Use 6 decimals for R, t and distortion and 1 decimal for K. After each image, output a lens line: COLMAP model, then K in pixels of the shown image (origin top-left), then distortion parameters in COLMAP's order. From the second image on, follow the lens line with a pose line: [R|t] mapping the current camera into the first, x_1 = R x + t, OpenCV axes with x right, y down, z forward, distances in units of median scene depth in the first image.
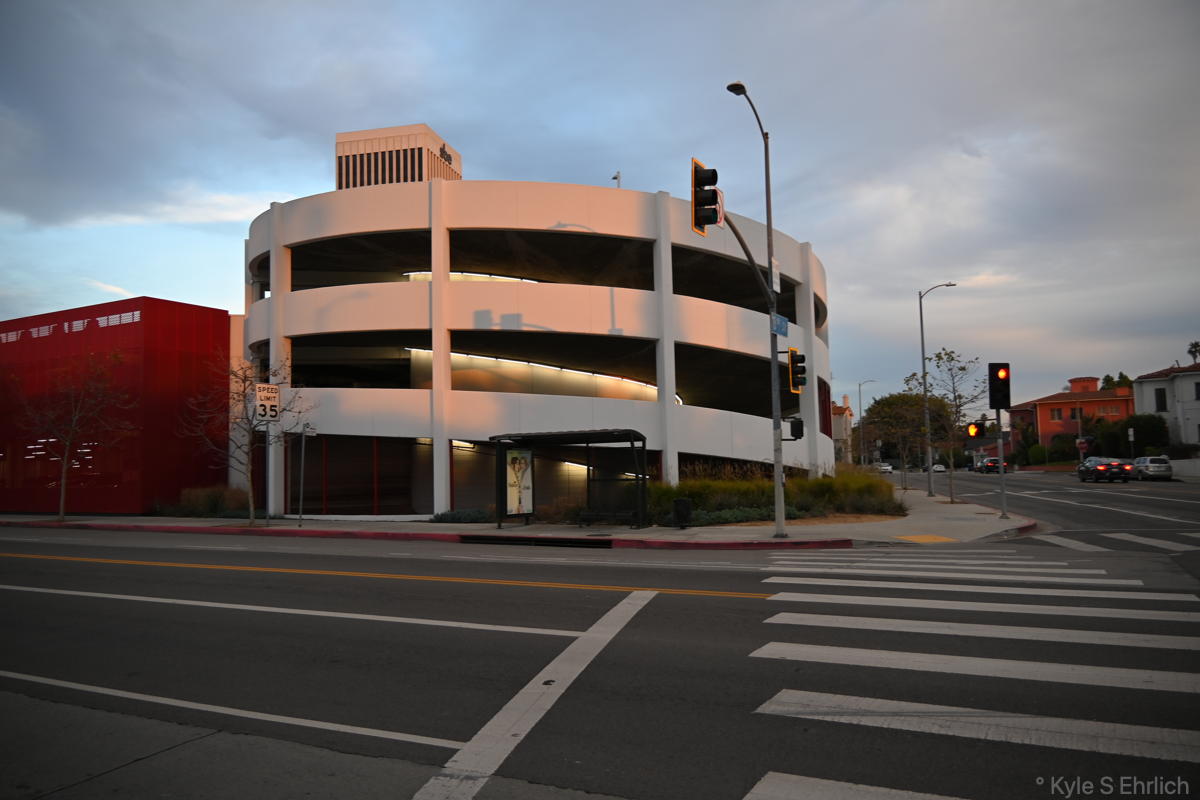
lens RADIAL K [[914.0, 0, 600.0], [0, 914.0, 400.0], [0, 0, 1]] dist [-0.001847, -0.007219]
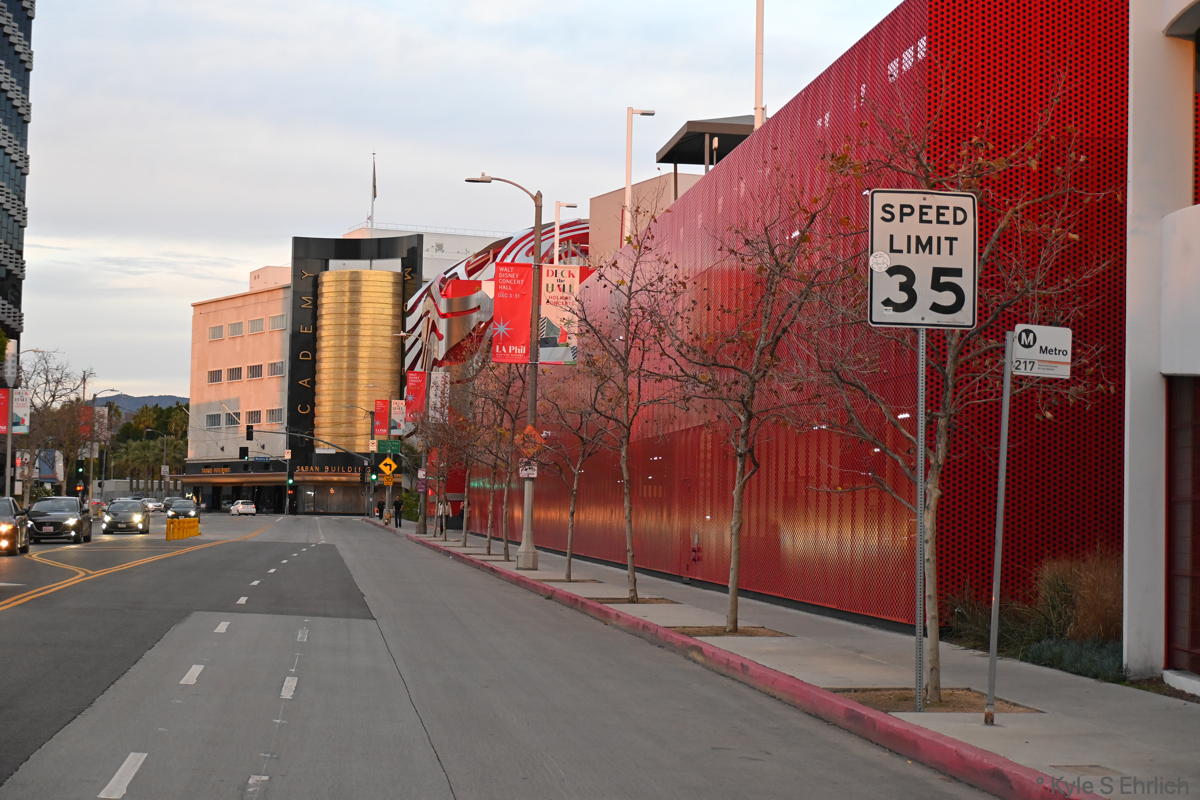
lens RADIAL K [[2297.9, 0, 600.0], [0, 2297.9, 400.0], [0, 0, 1]] dist [0.021997, -0.149512]
pose [[0.569746, -0.008342, -0.821778, 0.178504], [0.030314, 0.999481, 0.010871, 0.041355], [0.821261, -0.031105, 0.569704, 0.626689]]
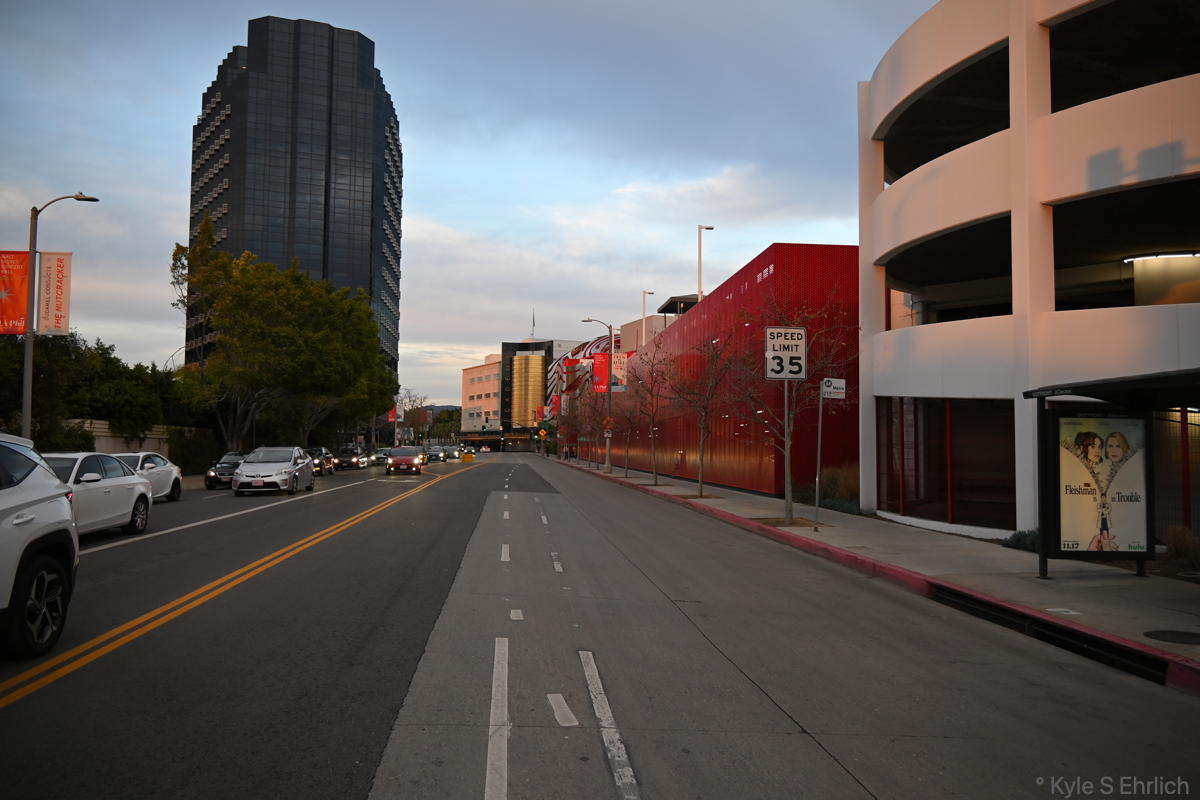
lens RADIAL K [[914.0, 0, 600.0], [0, 914.0, 400.0], [0, 0, 1]] dist [-0.001847, -0.007219]
pose [[0.550689, -0.019717, -0.834477, 0.184523], [0.042496, 0.999087, 0.004438, 0.035737], [0.833628, -0.037906, 0.551024, 0.574903]]
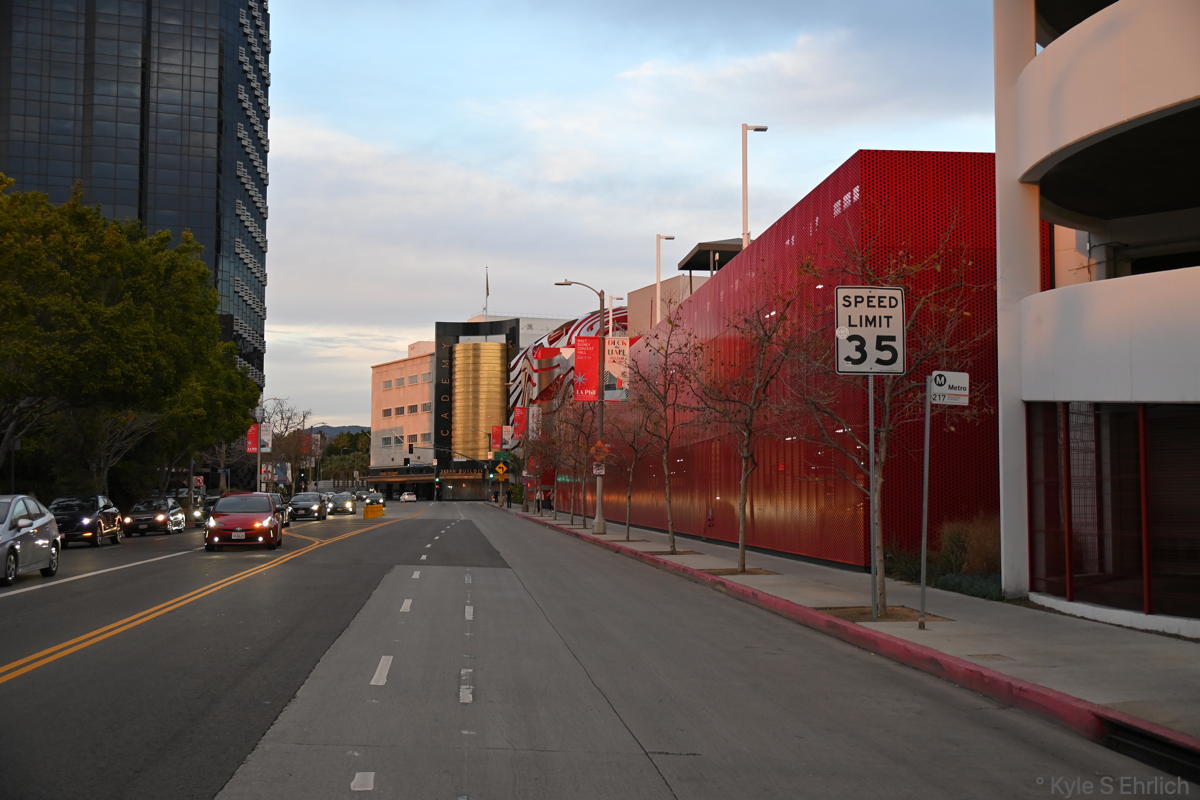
lens RADIAL K [[1489.0, 0, 600.0], [0, 1489.0, 400.0], [0, 0, 1]] dist [0.020529, -0.030204]
pose [[0.550839, -0.032589, -0.833975, 0.177448], [0.050532, 0.998706, -0.005651, 0.039233], [0.833080, -0.039029, 0.551773, 0.606191]]
